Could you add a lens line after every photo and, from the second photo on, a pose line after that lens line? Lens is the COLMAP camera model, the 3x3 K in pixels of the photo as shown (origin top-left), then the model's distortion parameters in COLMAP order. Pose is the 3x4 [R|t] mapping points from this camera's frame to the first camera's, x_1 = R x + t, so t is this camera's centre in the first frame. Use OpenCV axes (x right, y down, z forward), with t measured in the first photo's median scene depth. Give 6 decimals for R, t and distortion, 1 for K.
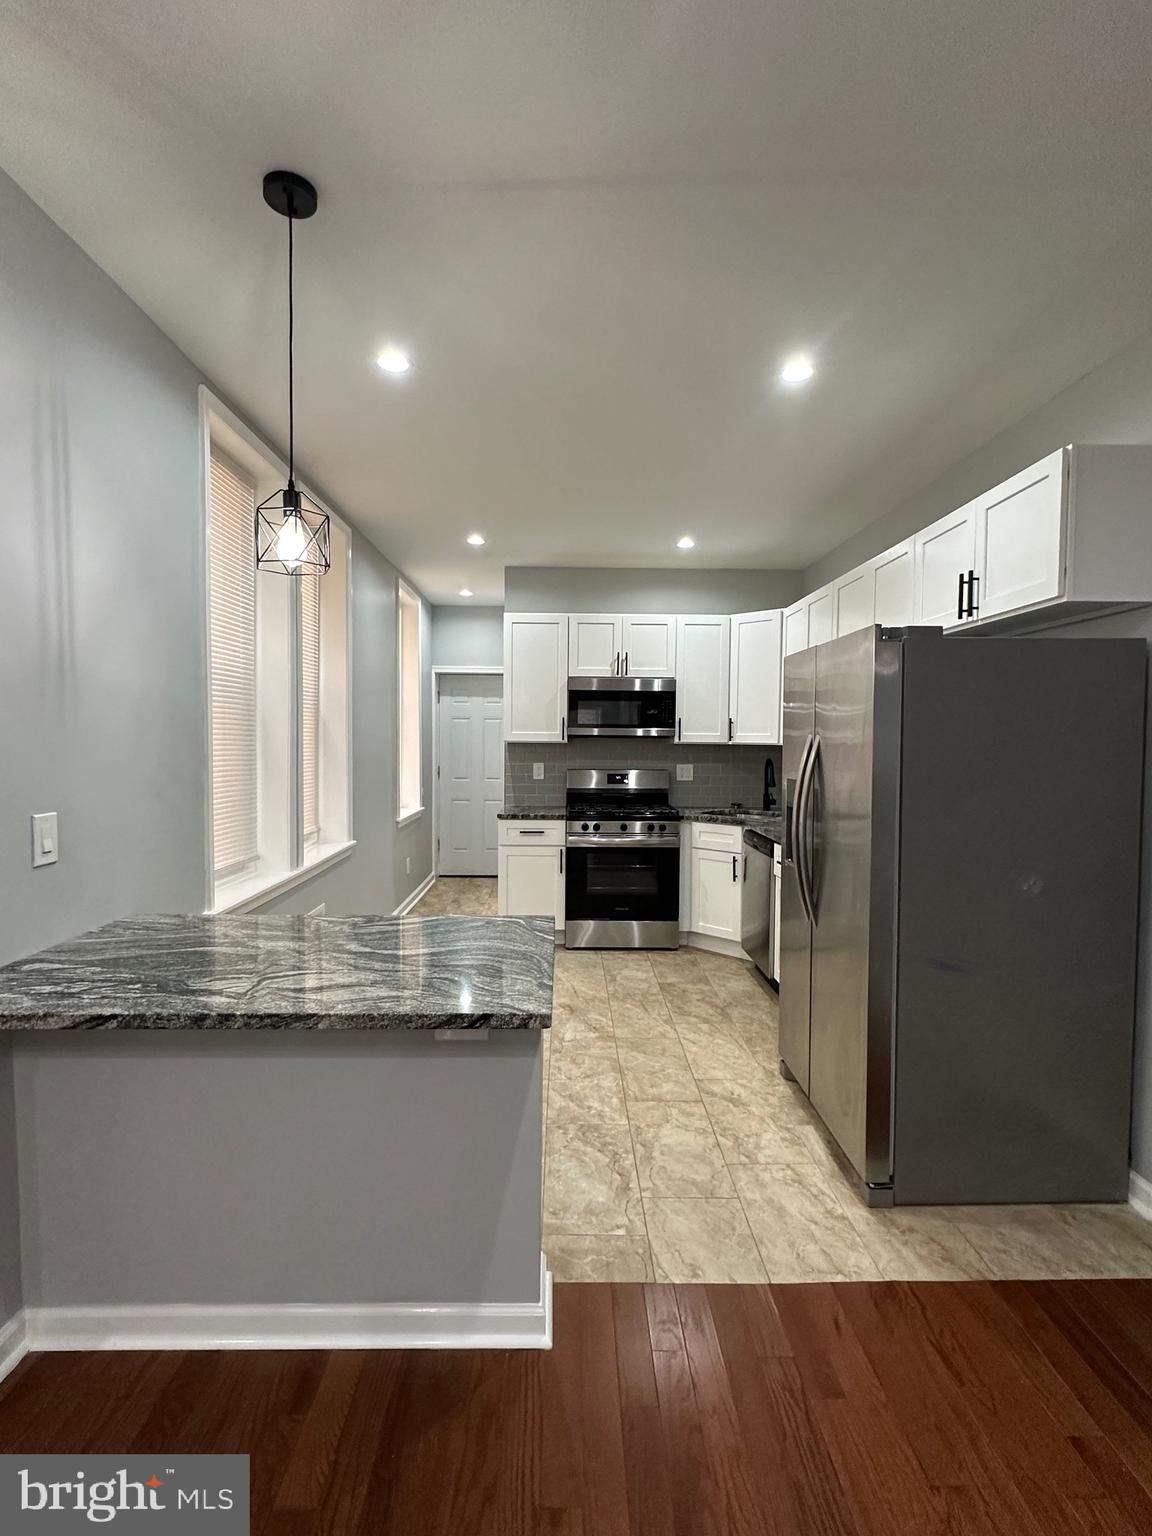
lens RADIAL K [[729.0, 0, 573.2], [0, 729.0, 773.4], [0, 0, 1]] dist [-0.004076, -0.001888]
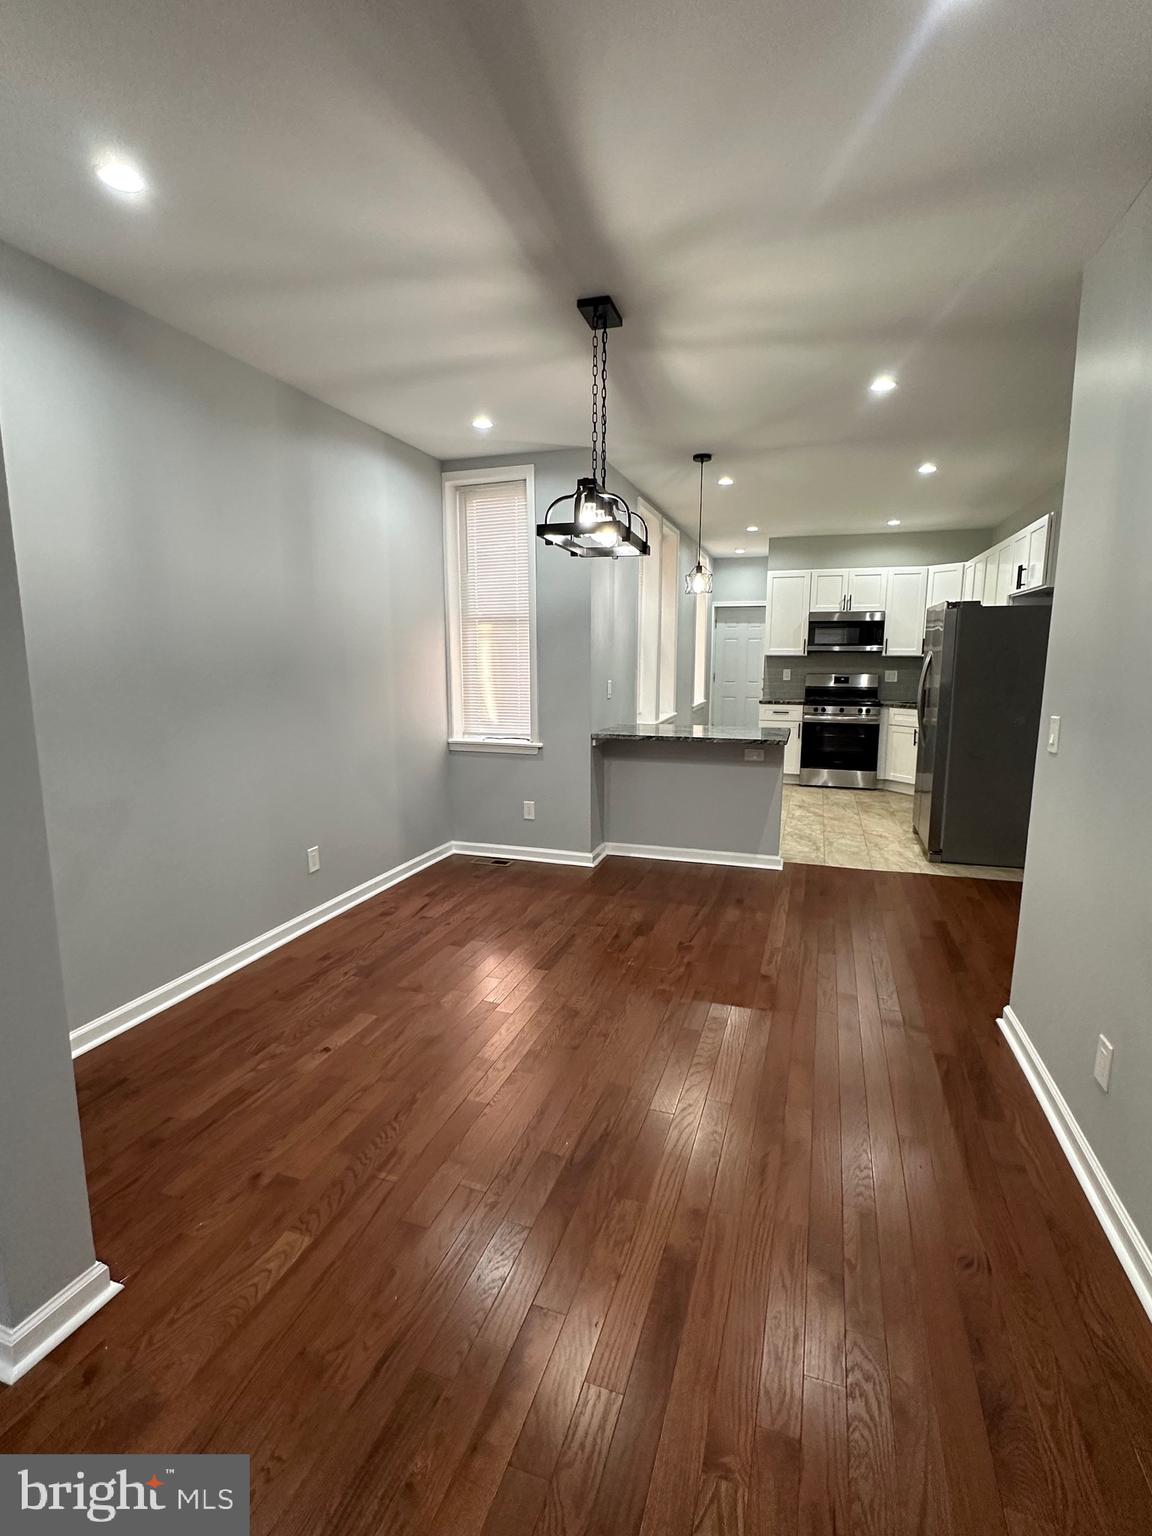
lens RADIAL K [[729.0, 0, 573.0], [0, 729.0, 766.8], [0, 0, 1]] dist [-0.004076, -0.001888]
pose [[0.944819, 0.045255, -0.324451, 0.035939], [-0.010509, 0.994089, 0.108056, 0.031186], [0.327423, -0.098684, 0.939710, -0.656428]]
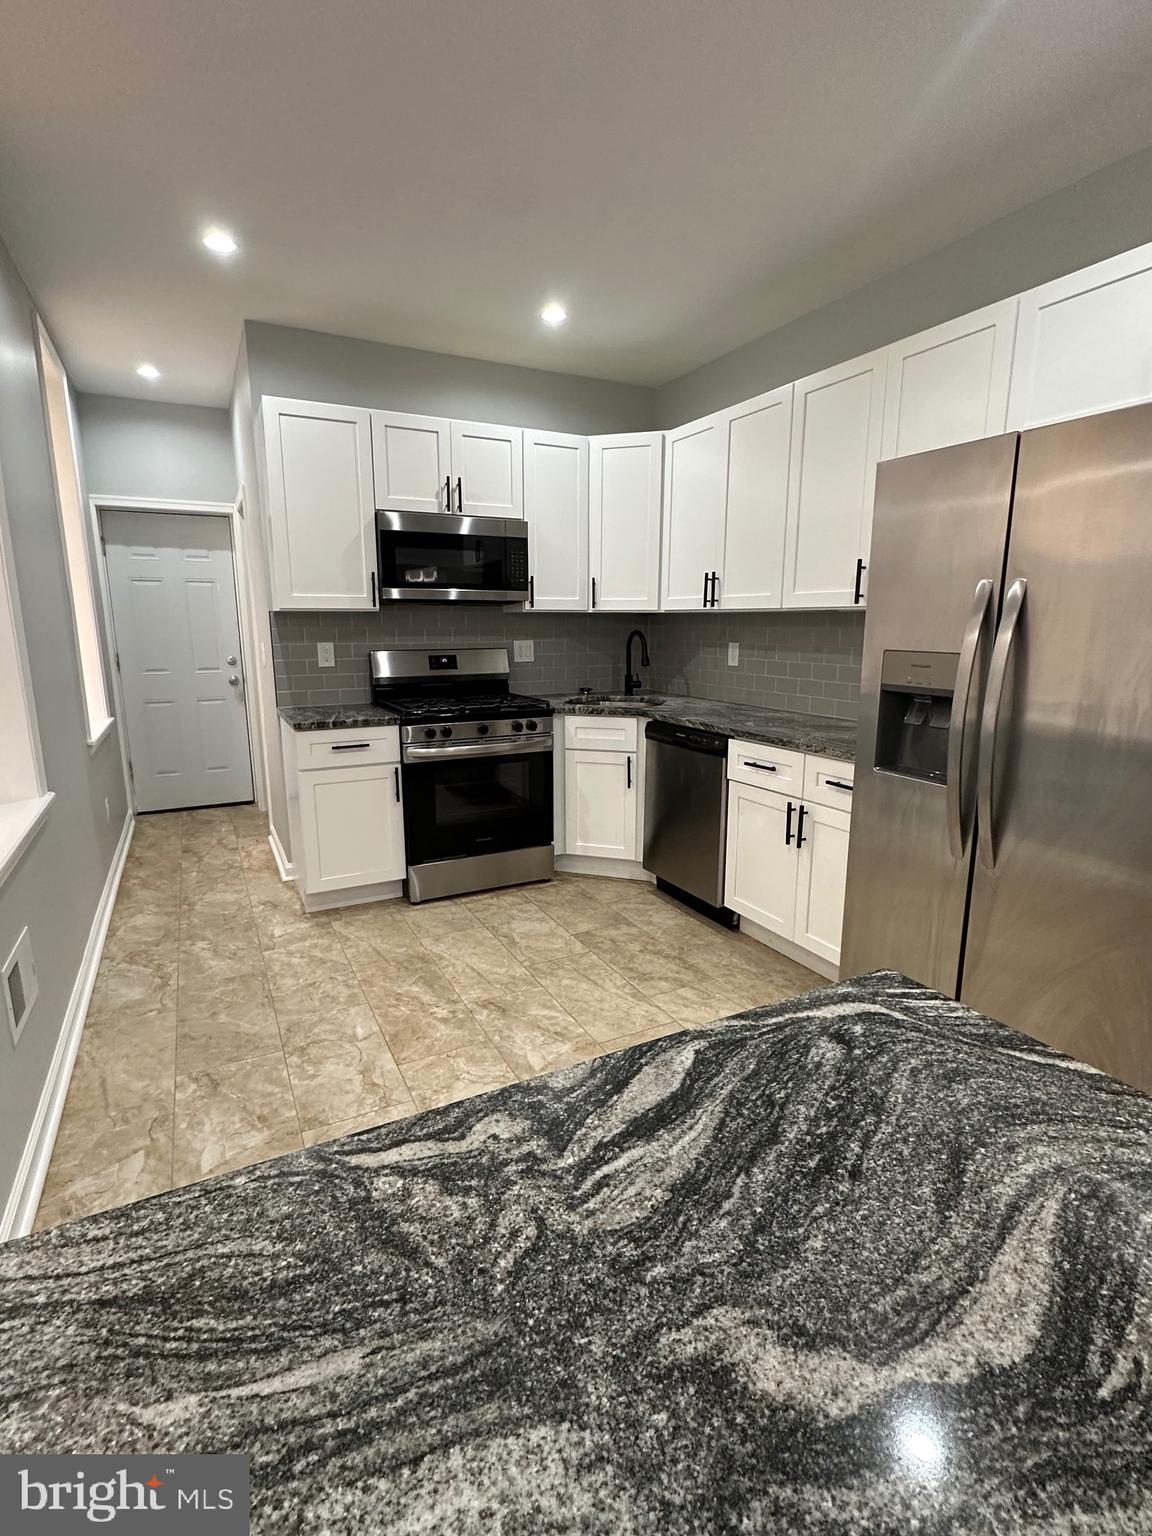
lens RADIAL K [[729.0, 0, 572.4], [0, 729.0, 770.6], [0, 0, 1]] dist [-0.004076, -0.001888]
pose [[0.894535, -0.097757, 0.436178, -0.165179], [0.028295, 0.986220, 0.163004, -0.000838], [-0.446102, -0.133471, 0.884974, 0.308470]]
